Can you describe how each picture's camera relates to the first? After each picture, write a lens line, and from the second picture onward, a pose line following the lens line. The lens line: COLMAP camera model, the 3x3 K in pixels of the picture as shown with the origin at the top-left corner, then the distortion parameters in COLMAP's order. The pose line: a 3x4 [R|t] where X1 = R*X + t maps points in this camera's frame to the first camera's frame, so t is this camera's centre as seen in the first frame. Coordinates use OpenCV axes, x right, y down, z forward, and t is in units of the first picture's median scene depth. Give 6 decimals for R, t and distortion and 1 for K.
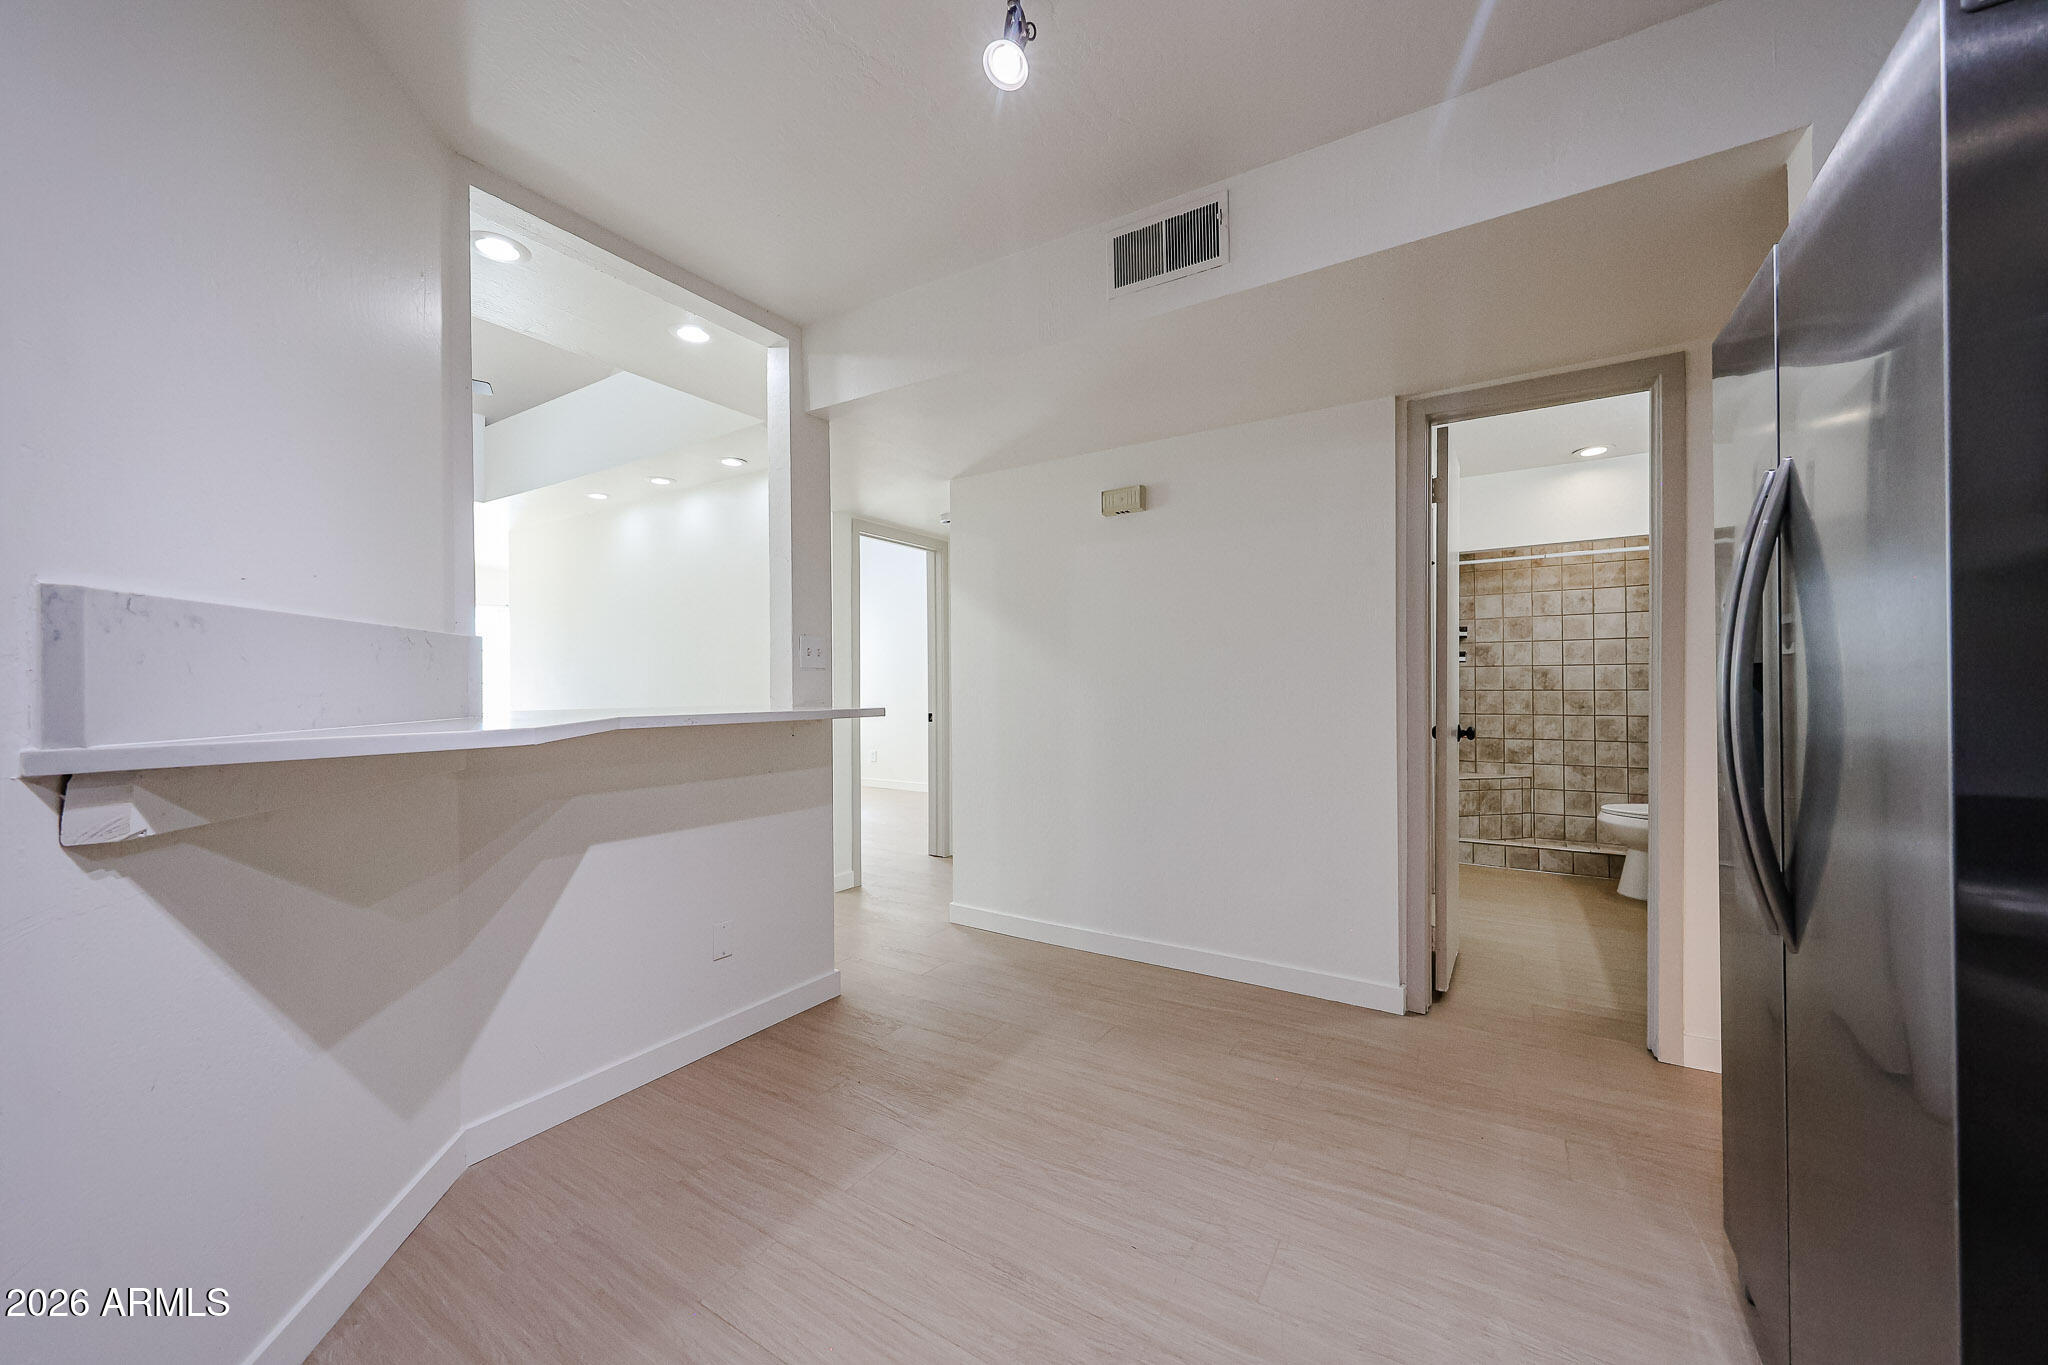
lens RADIAL K [[763.6, 0, 1023.8], [0, 763.6, 688.1], [0, 0, 1]] dist [-0.002625, -0.000012]
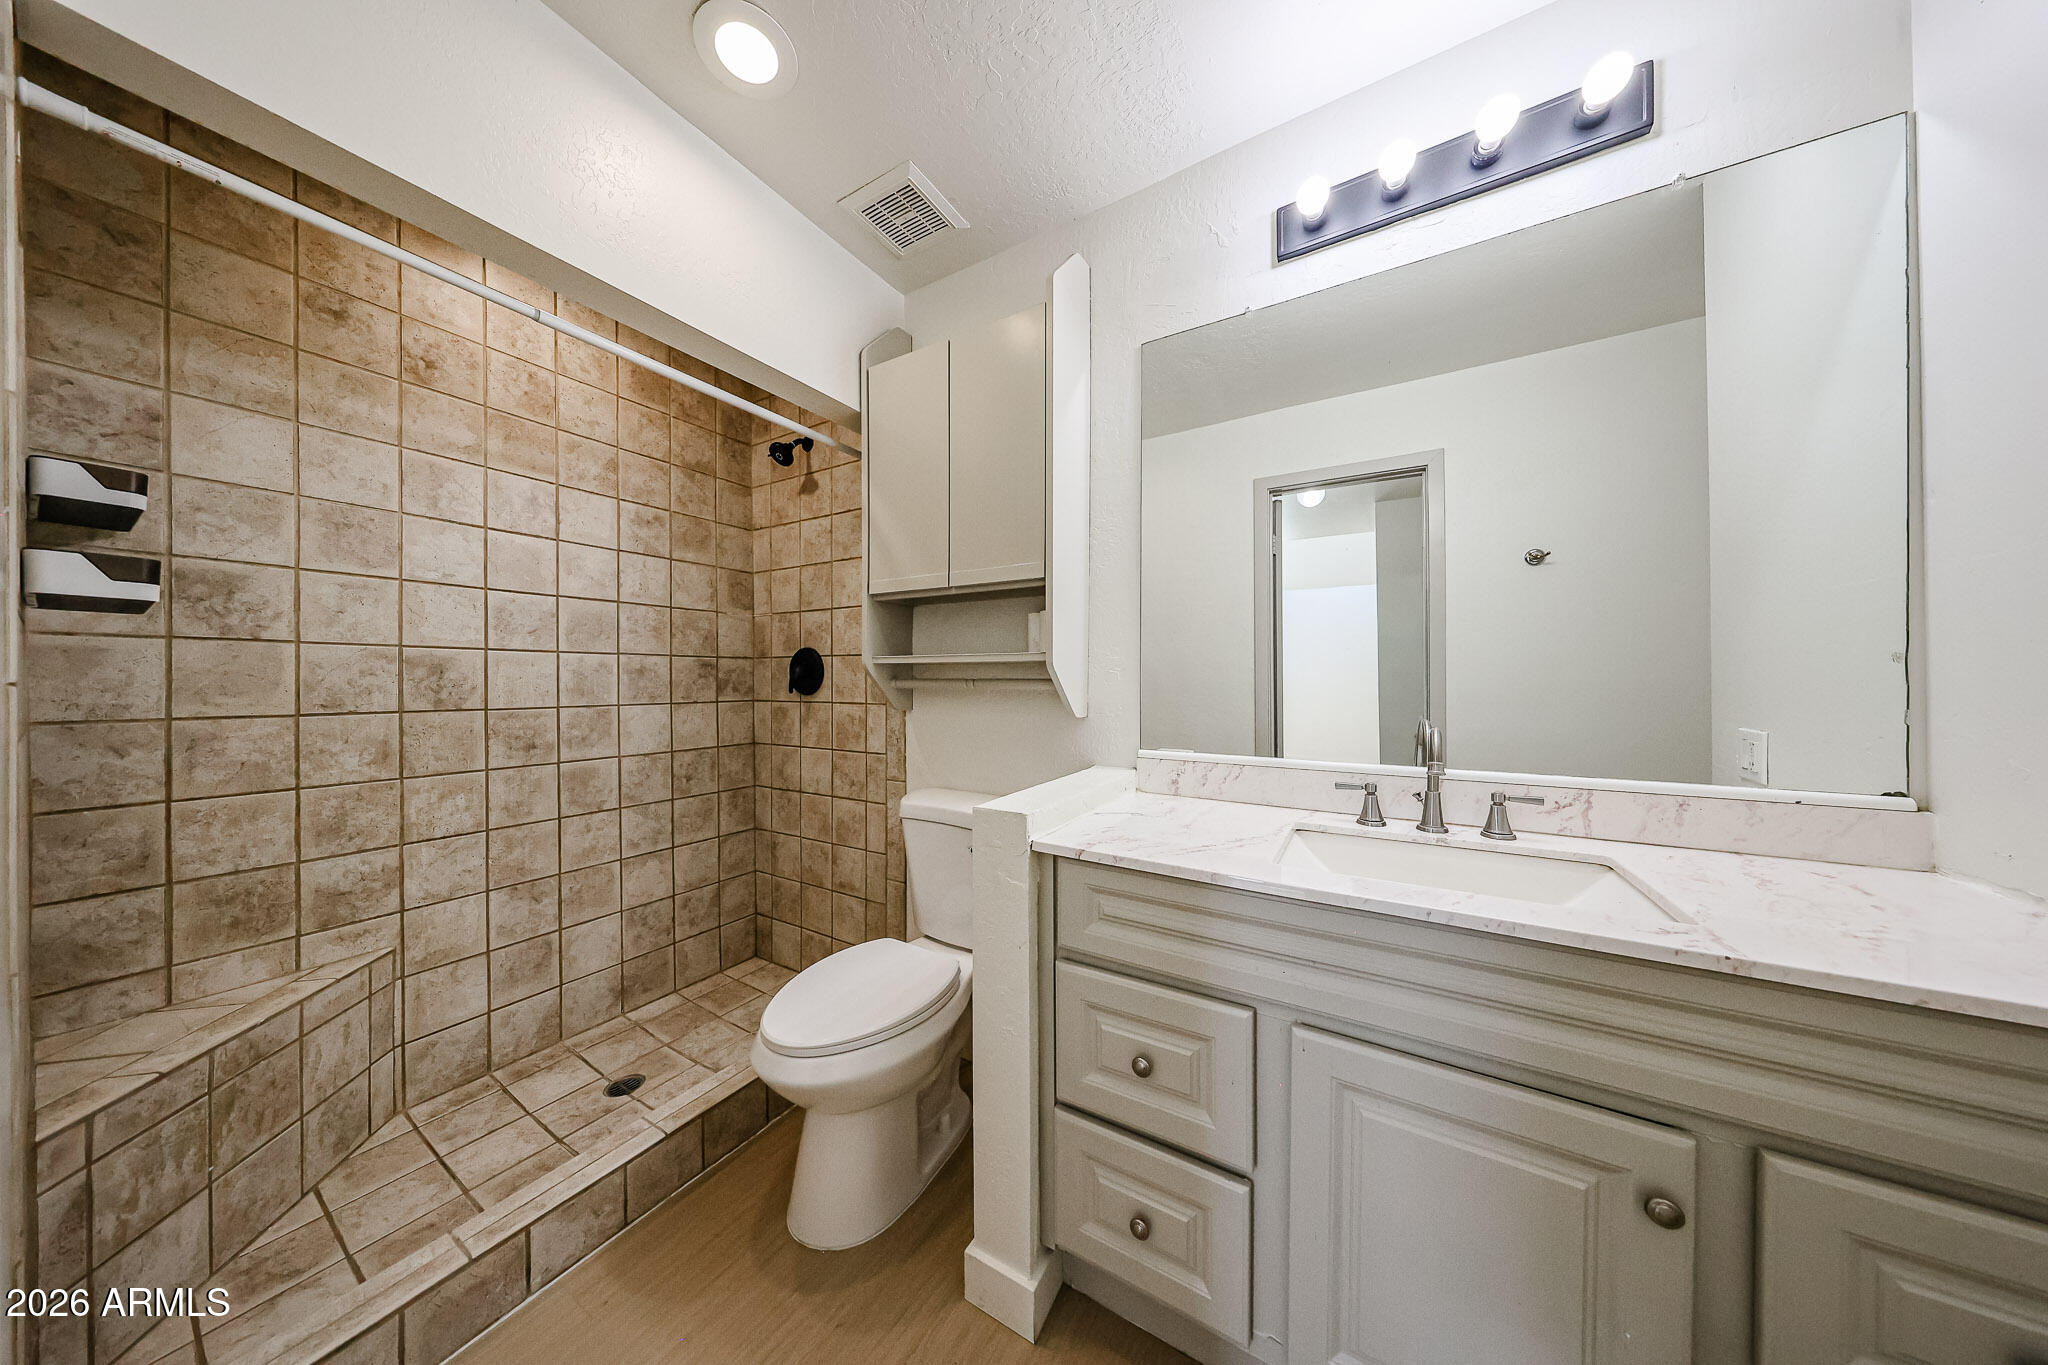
lens RADIAL K [[588.7, 0, 1017.1], [0, 588.7, 679.8], [0, 0, 1]] dist [-0.006064, -0.000095]
pose [[-0.018487, 0.008001, 0.999797, 0.381151], [0.001173, 0.999967, -0.007981, -0.010266], [-0.999828, 0.001025, -0.018495, 0.711726]]
